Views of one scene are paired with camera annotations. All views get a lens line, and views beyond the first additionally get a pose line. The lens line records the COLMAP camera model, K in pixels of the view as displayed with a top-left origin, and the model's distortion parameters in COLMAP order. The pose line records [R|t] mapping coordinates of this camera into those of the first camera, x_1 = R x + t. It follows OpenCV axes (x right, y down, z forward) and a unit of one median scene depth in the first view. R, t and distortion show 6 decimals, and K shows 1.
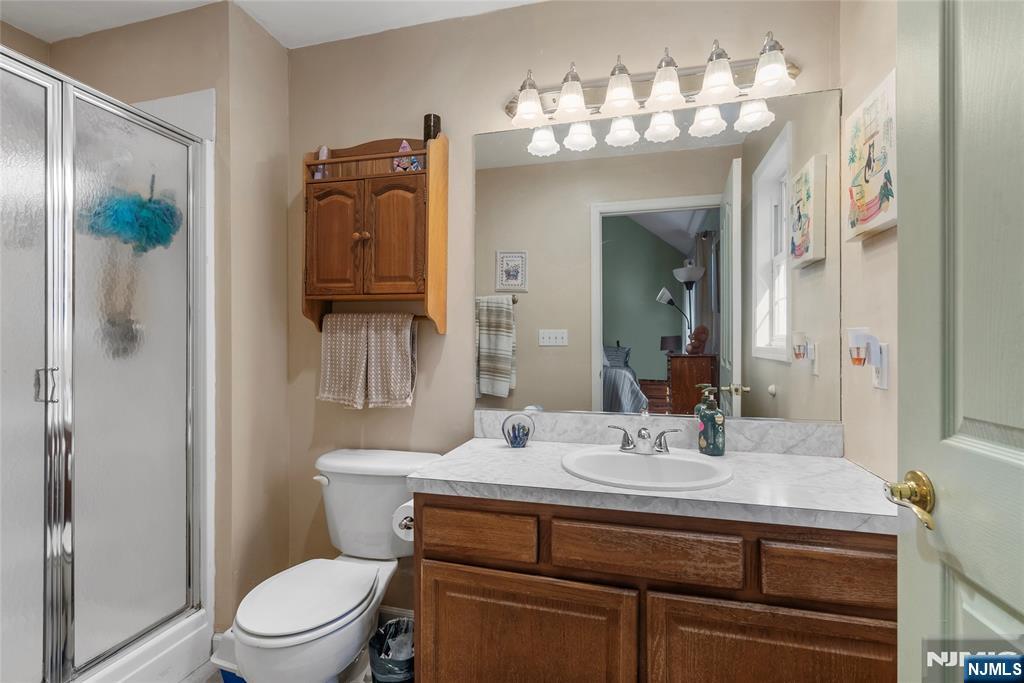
lens RADIAL K [[477.1, 0, 512.8], [0, 477.1, 341.2], [0, 0, 1]] dist [0.001802, -0.000685]
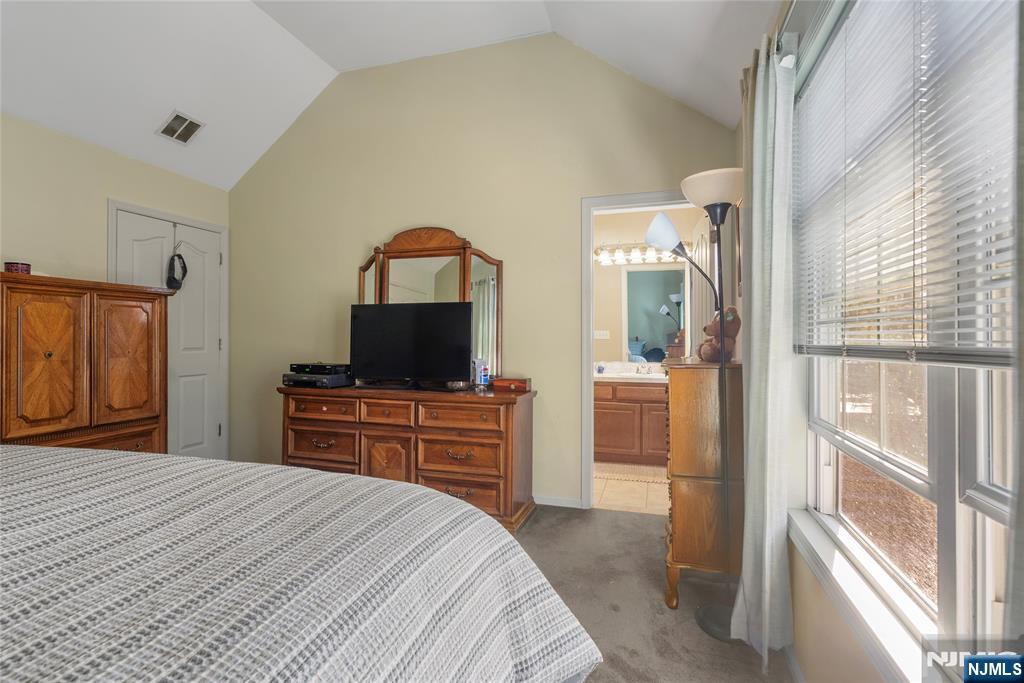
lens RADIAL K [[477.1, 0, 512.1], [0, 477.1, 337.8], [0, 0, 1]] dist [0.001802, -0.000685]
pose [[0.999267, 0.001042, -0.038258, -0.511767], [-0.001062, 0.999999, -0.000515, 0.011306], [0.038257, 0.000555, 0.999268, -2.368243]]
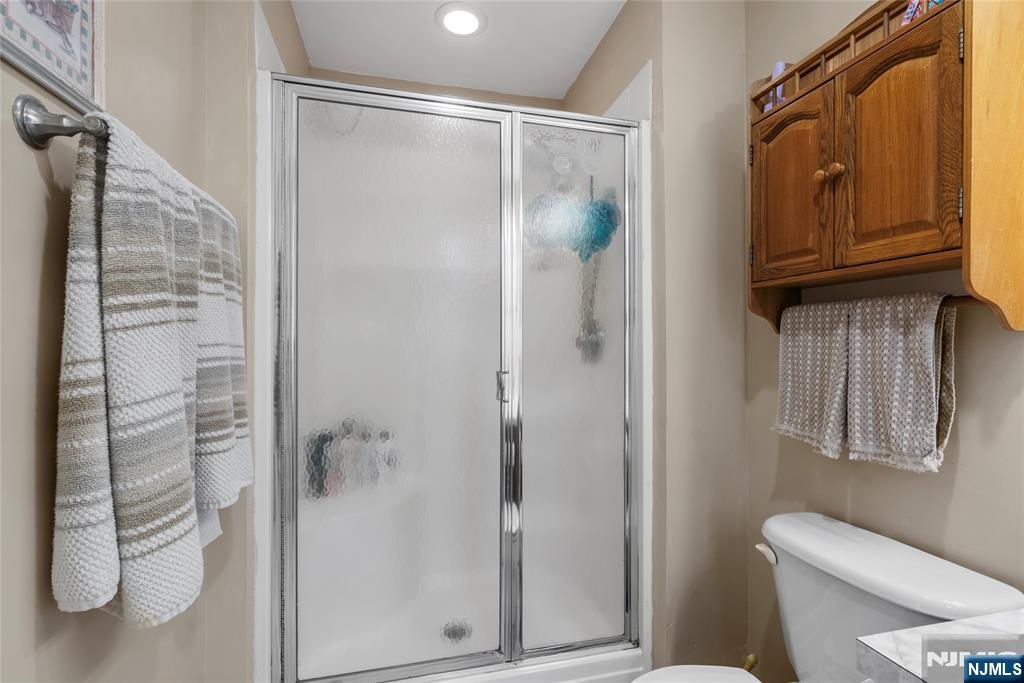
lens RADIAL K [[477.1, 0, 513.9], [0, 477.1, 345.3], [0, 0, 1]] dist [0.001802, -0.000685]
pose [[0.485613, -0.004908, -0.874160, 0.015840], [-0.001234, 0.999979, -0.006301, 0.002064], [0.874173, 0.004138, 0.485597, 0.348808]]
